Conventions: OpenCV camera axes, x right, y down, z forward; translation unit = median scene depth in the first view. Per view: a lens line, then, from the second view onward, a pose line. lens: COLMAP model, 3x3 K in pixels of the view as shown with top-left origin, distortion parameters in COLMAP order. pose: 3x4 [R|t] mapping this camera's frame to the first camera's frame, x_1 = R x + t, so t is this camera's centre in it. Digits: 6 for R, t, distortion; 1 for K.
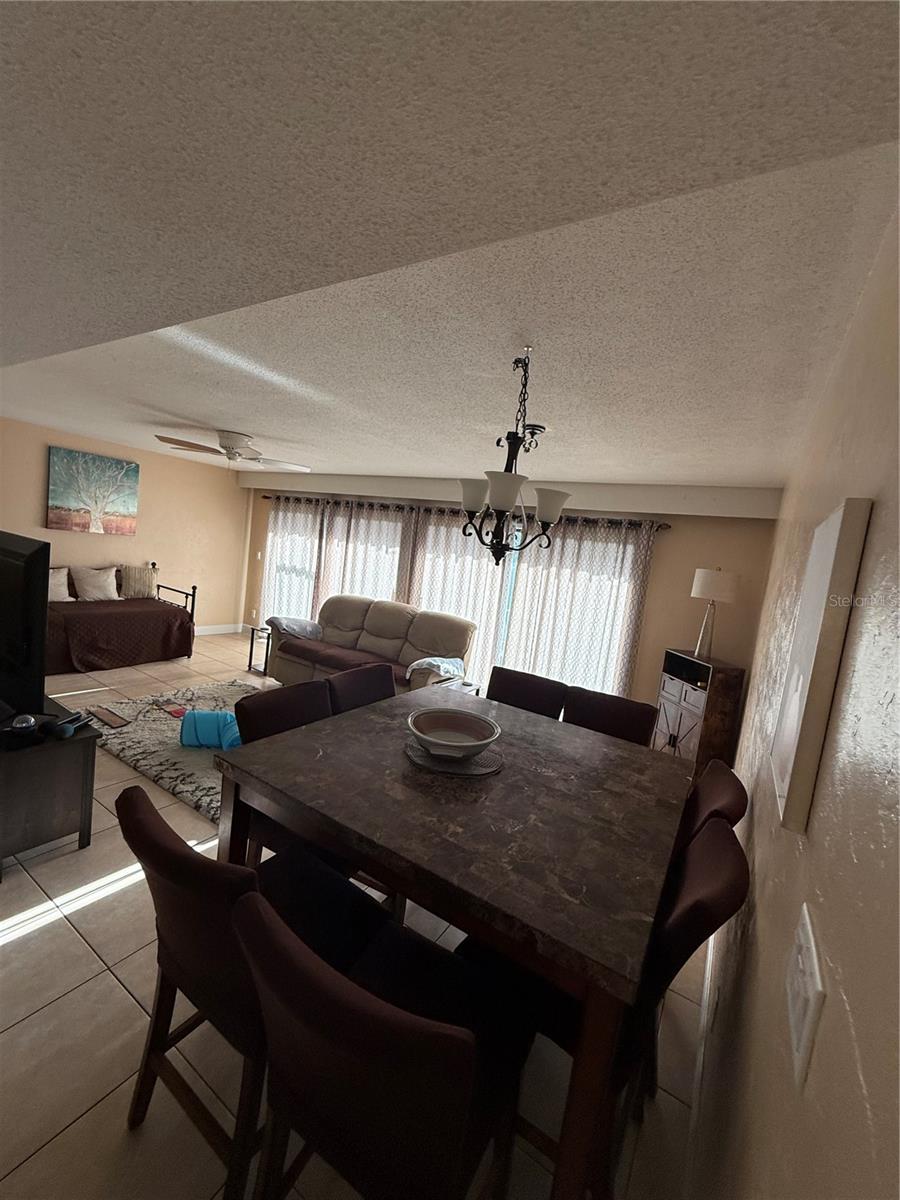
lens RADIAL K [[478.8, 0, 452.6], [0, 478.8, 597.9], [0, 0, 1]] dist [0.001727, -0.001009]
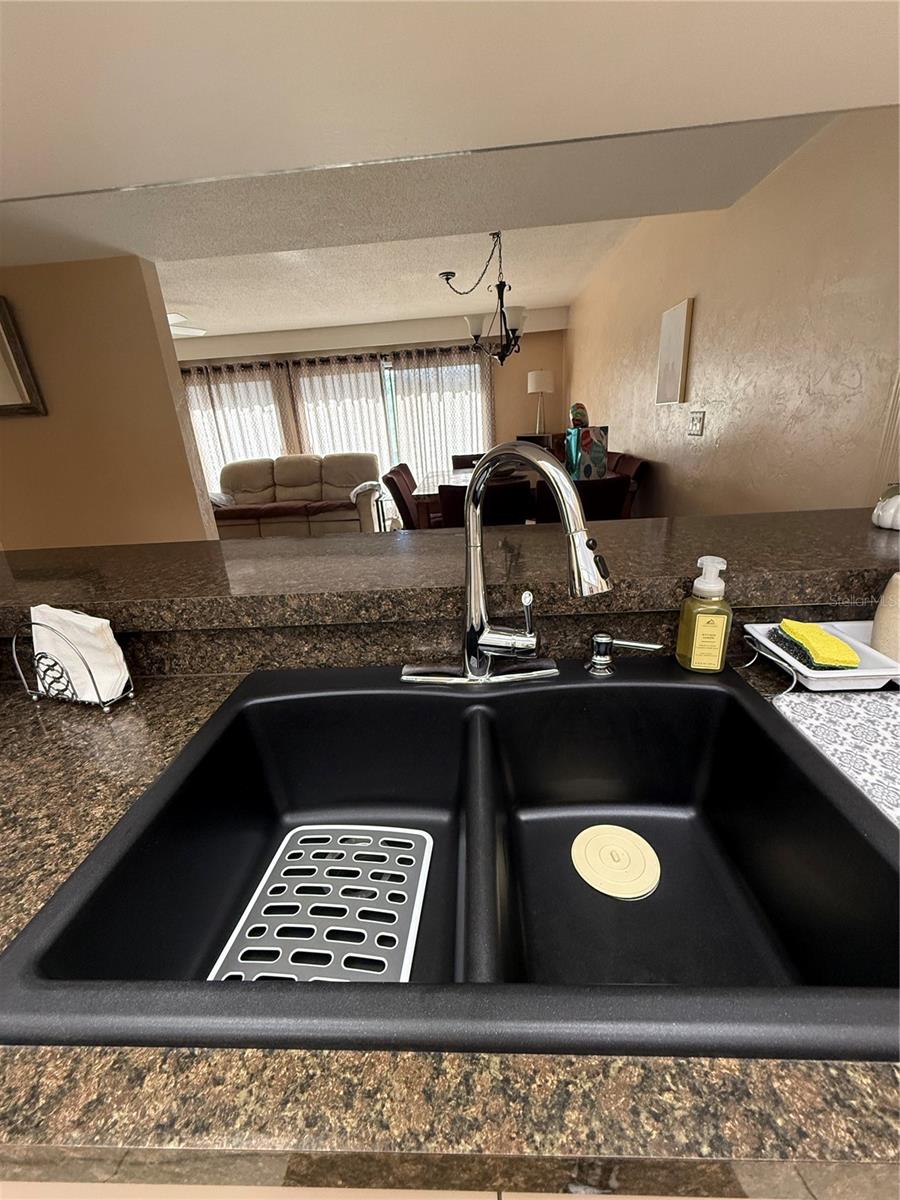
lens RADIAL K [[478.8, 0, 443.5], [0, 478.8, 592.7], [0, 0, 1]] dist [0.001727, -0.001009]
pose [[0.860000, -0.332302, 0.387267, -0.372766], [0.218780, 0.925725, 0.308494, 0.040405], [-0.461016, -0.180578, 0.868824, -0.209234]]
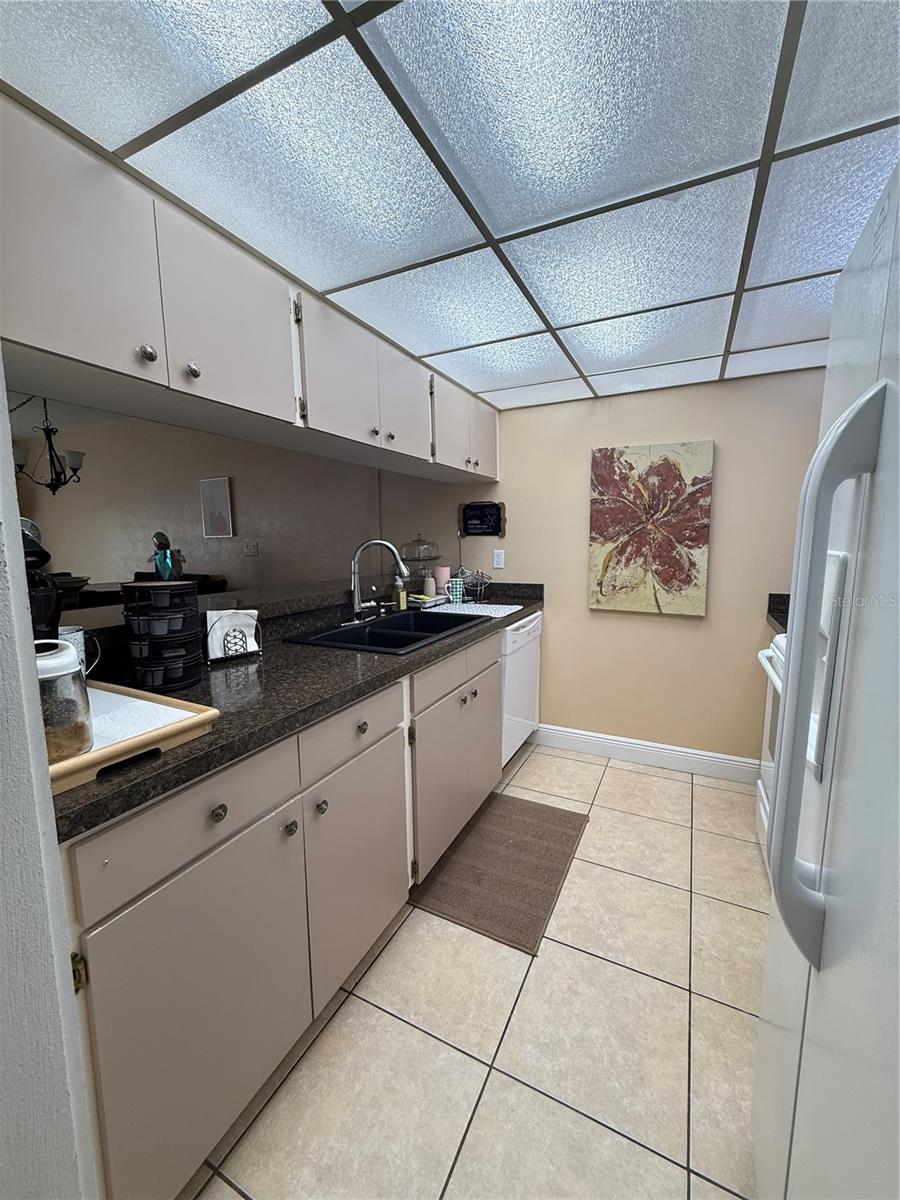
lens RADIAL K [[478.8, 0, 445.5], [0, 478.8, 602.6], [0, 0, 1]] dist [0.001727, -0.001009]
pose [[-0.074629, -0.251696, 0.964925, -0.702929], [0.096057, 0.961309, 0.258182, -0.000915], [-0.992574, 0.111956, -0.047565, -0.148614]]
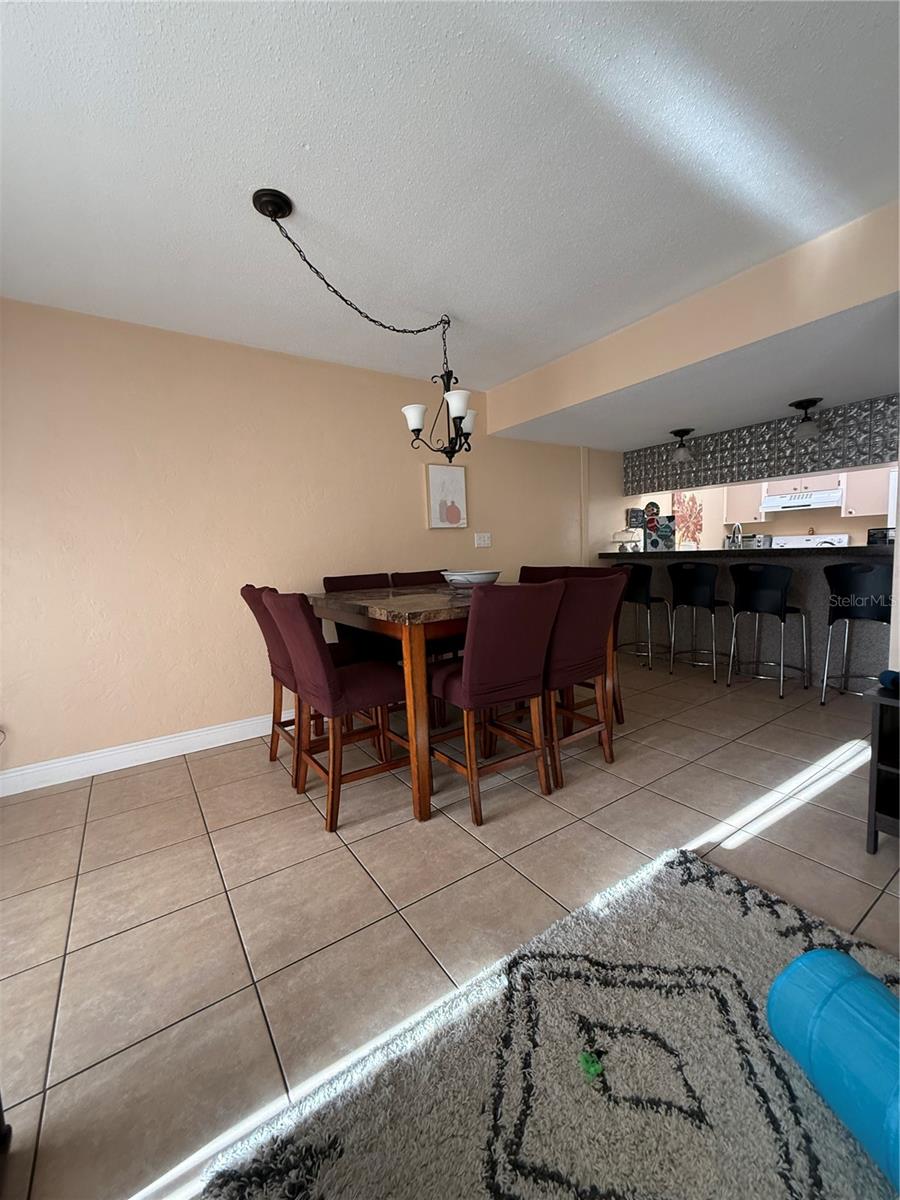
lens RADIAL K [[478.8, 0, 453.4], [0, 478.8, 598.6], [0, 0, 1]] dist [0.001727, -0.001009]
pose [[-0.911229, -0.126553, 0.391978, -0.188361], [-0.031802, 0.970406, 0.239374, -0.007506], [-0.410672, 0.205659, -0.888287, 0.819992]]
